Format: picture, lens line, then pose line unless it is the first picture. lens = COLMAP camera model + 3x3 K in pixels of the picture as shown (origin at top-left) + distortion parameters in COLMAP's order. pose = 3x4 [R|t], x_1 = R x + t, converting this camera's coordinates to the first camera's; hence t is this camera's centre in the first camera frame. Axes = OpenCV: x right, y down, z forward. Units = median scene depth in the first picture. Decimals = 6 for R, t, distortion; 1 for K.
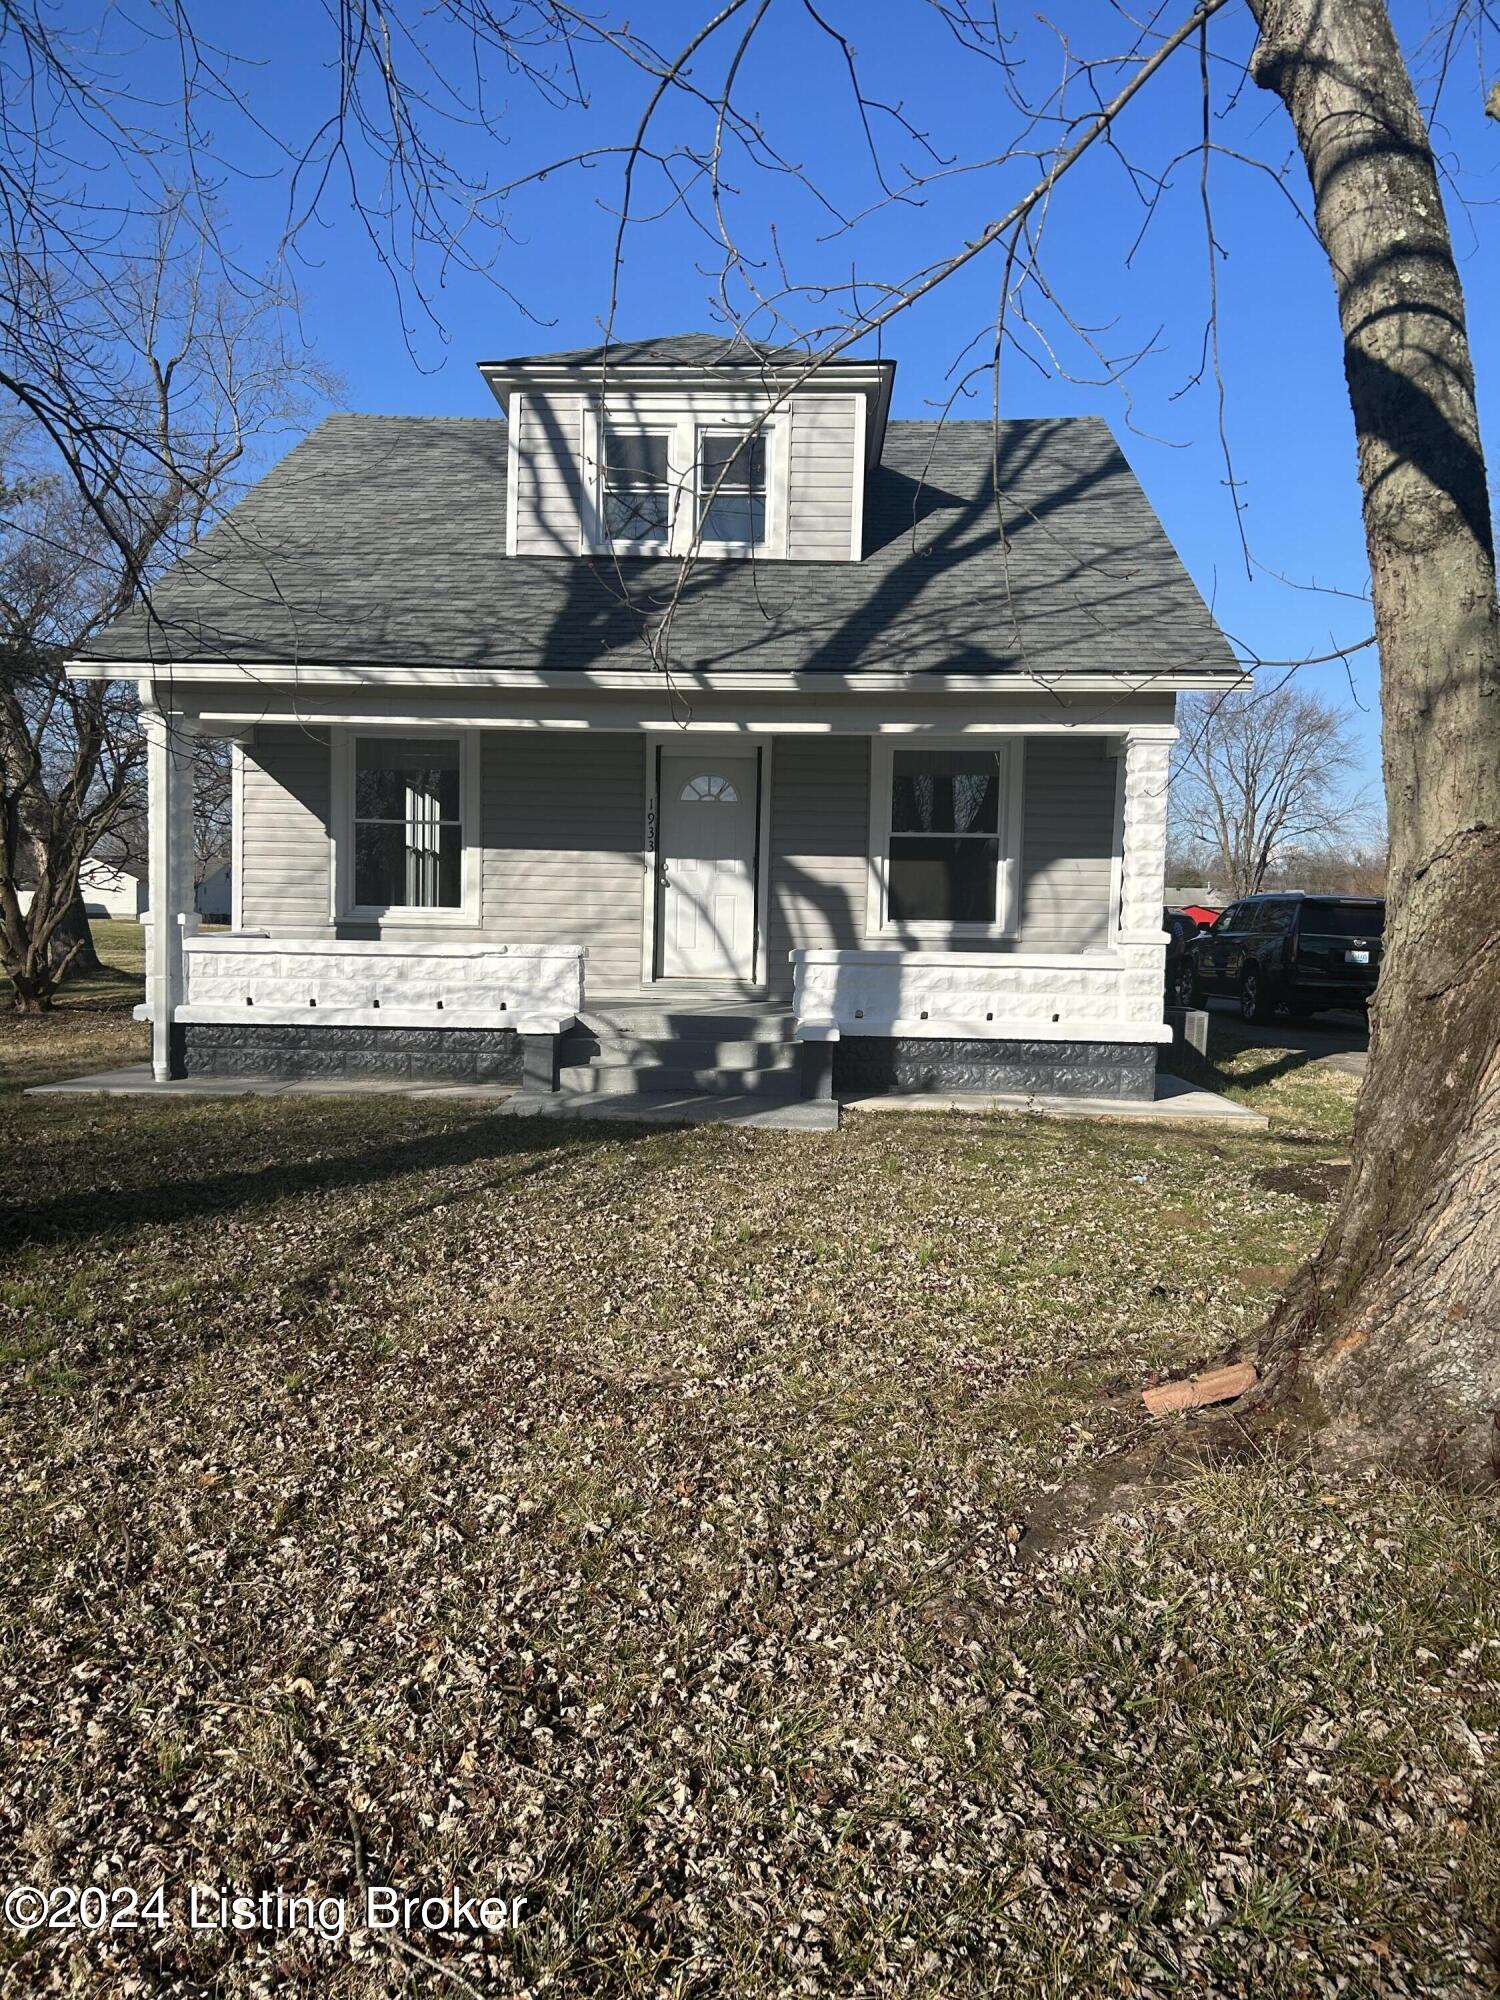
lens RADIAL K [[1525.6, 0, 750.0], [0, 1525.6, 1000.0], [0, 0, 1]] dist [0.111893, -0.200575]
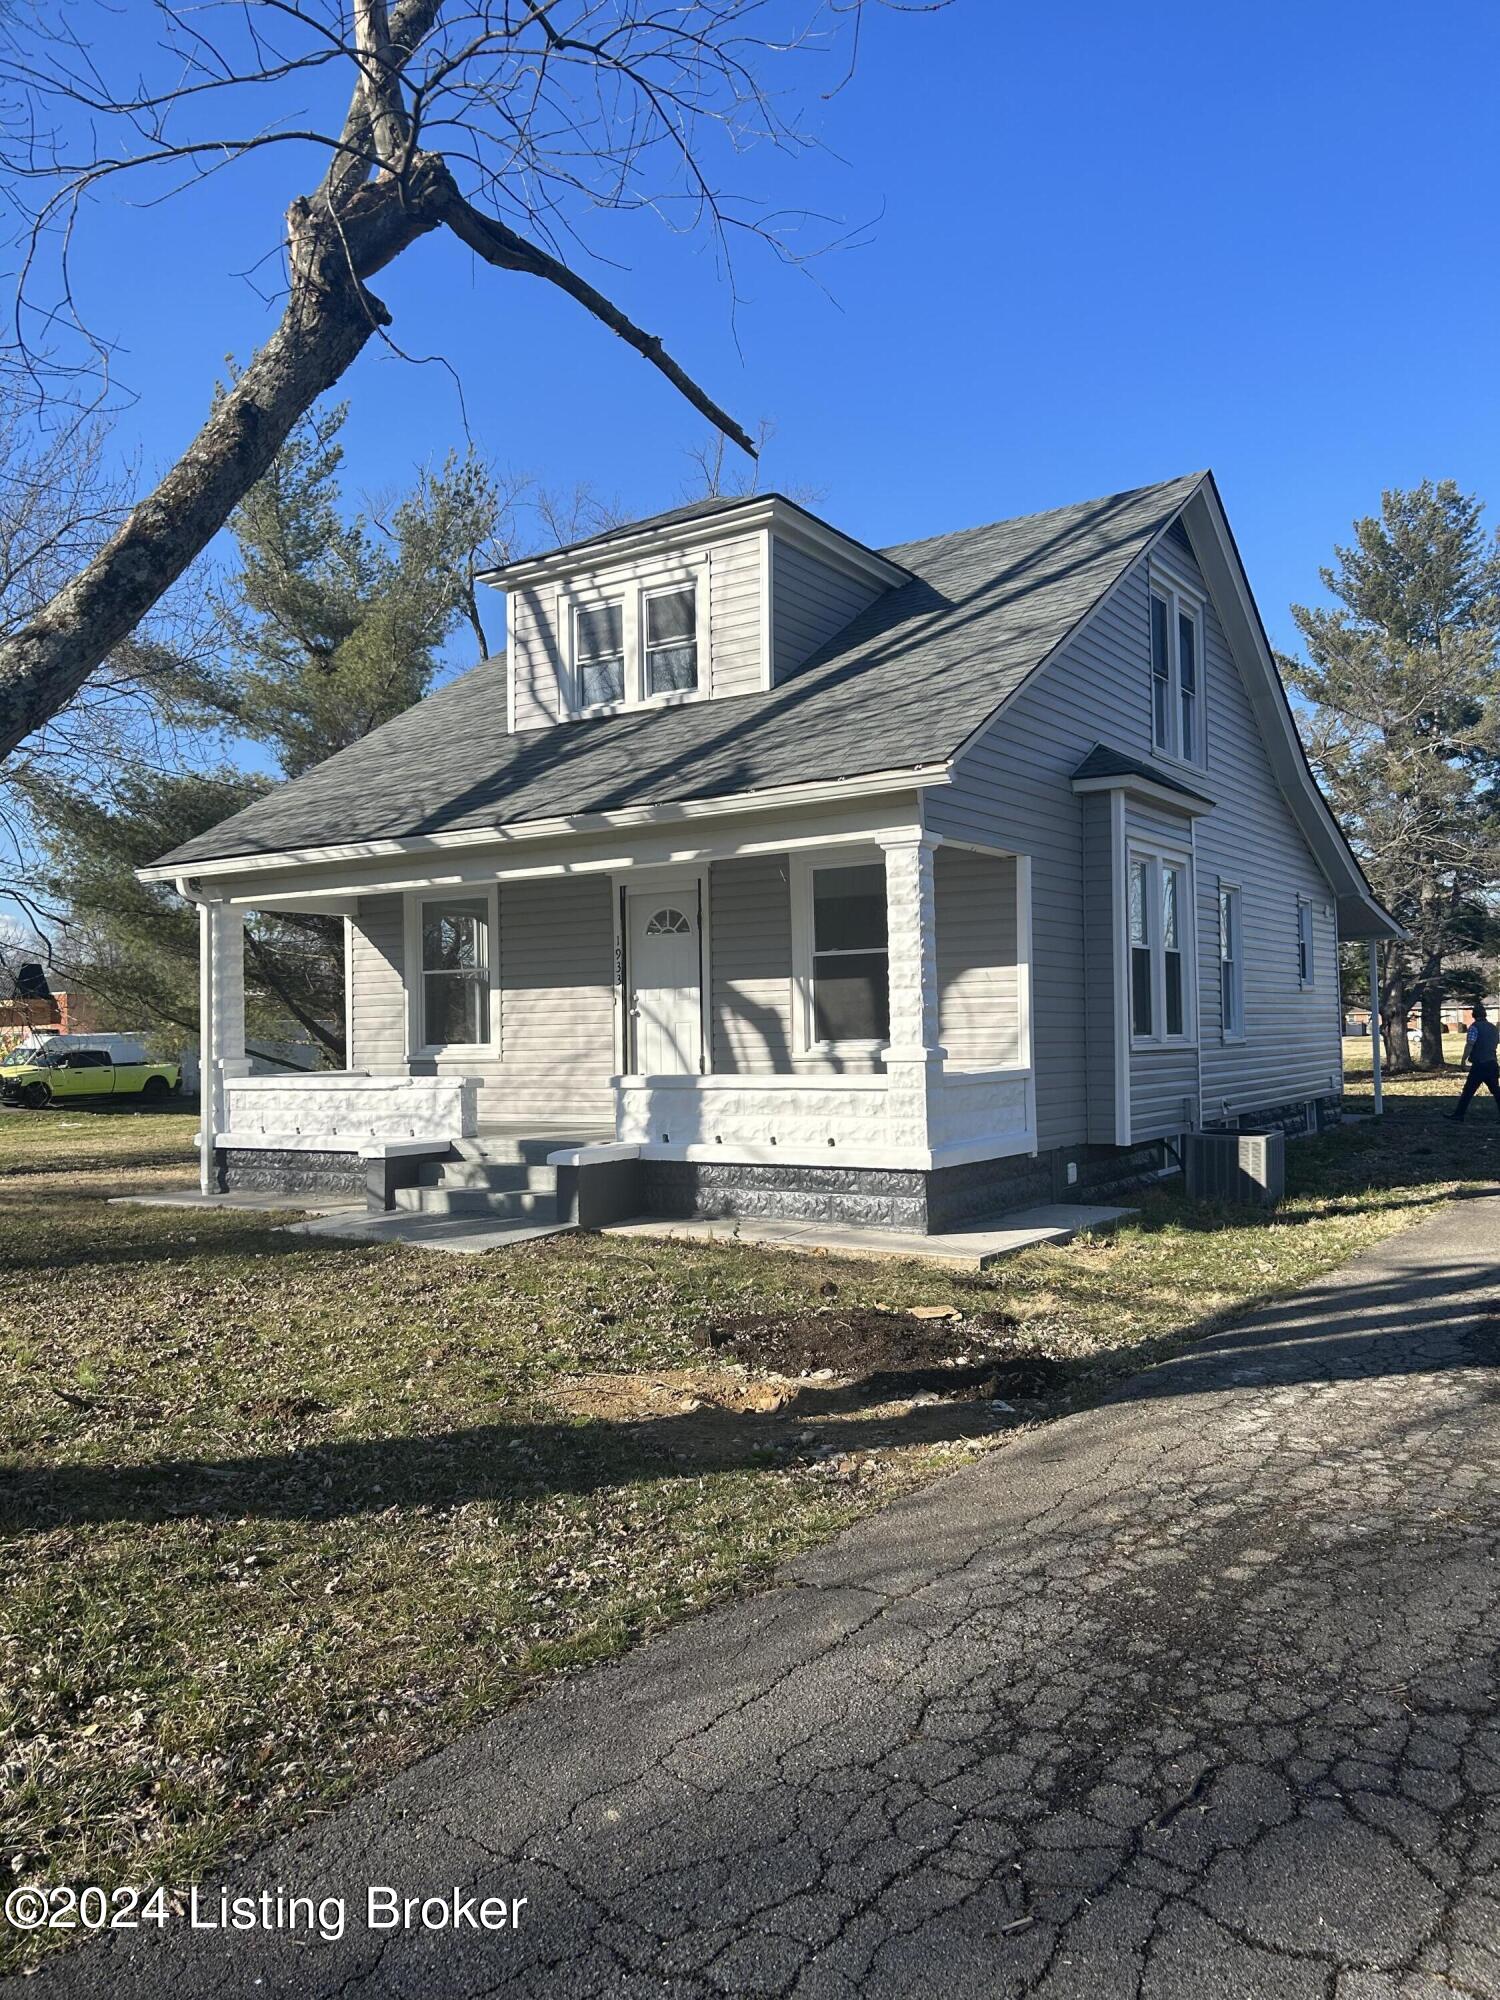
lens RADIAL K [[1525.6, 0, 750.0], [0, 1525.6, 1000.0], [0, 0, 1]] dist [0.111893, -0.200575]
pose [[0.848238, -0.048909, -0.527352, 0.579867], [0.008568, 0.996864, -0.078672, -0.001751], [0.529545, 0.062214, 0.845997, 0.149942]]
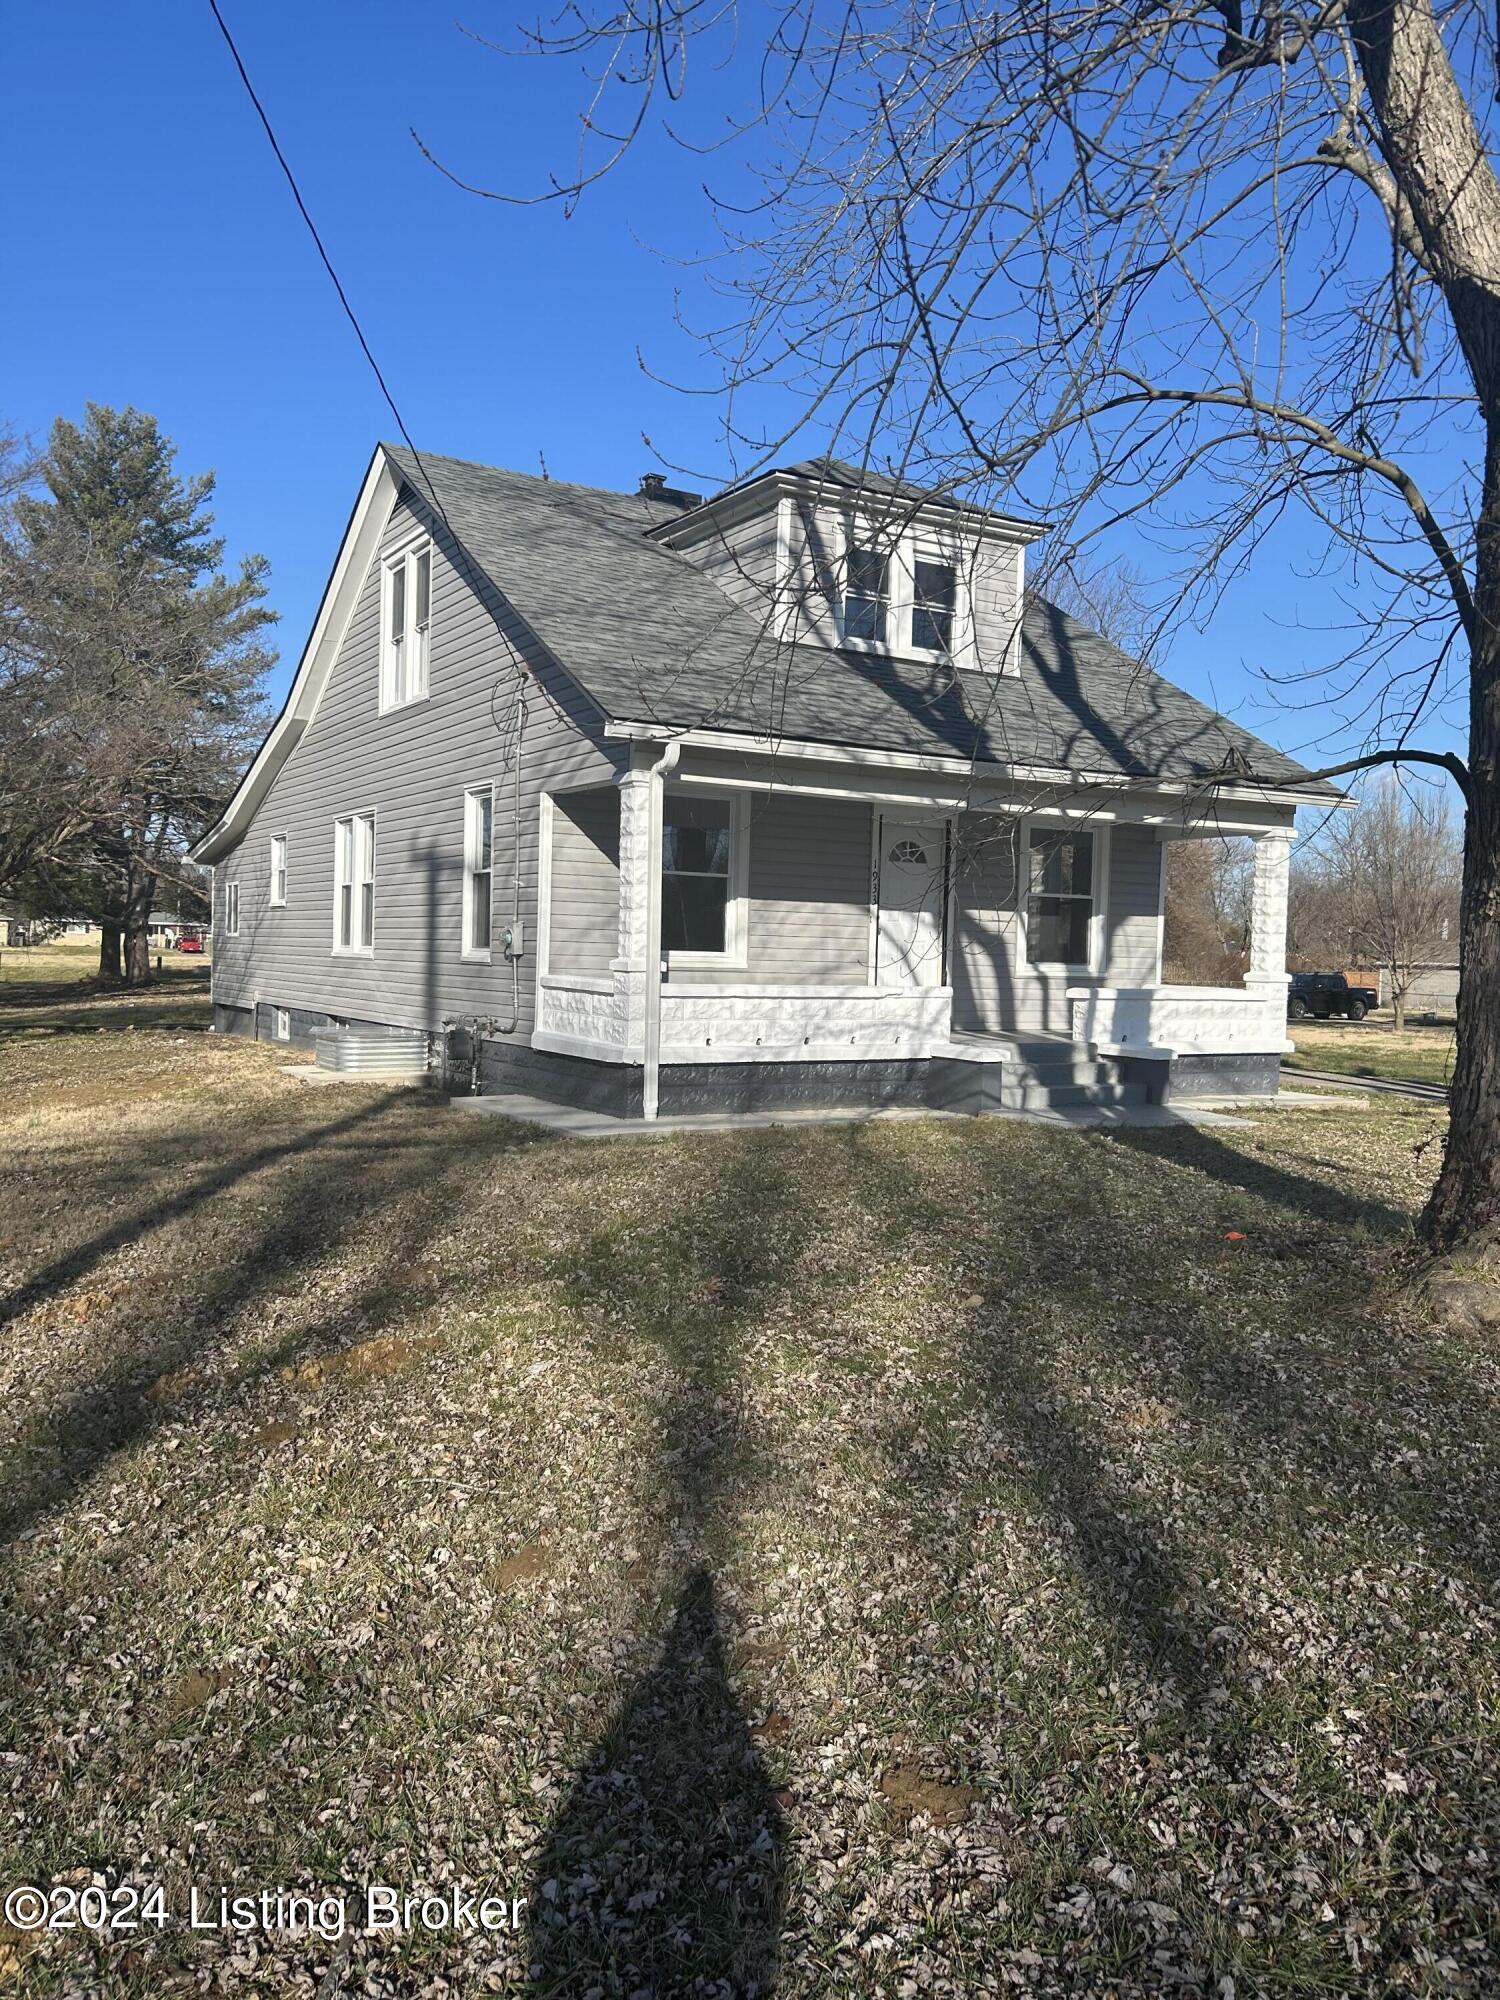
lens RADIAL K [[1560.7, 0, 750.0], [0, 1560.7, 1000.0], [0, 0, 1]] dist [0.058046, -0.058395]
pose [[0.838379, -0.013667, 0.544916, -0.807251], [0.020561, 0.999767, -0.006559, -0.018406], [-0.544699, 0.016702, 0.838465, 0.055290]]
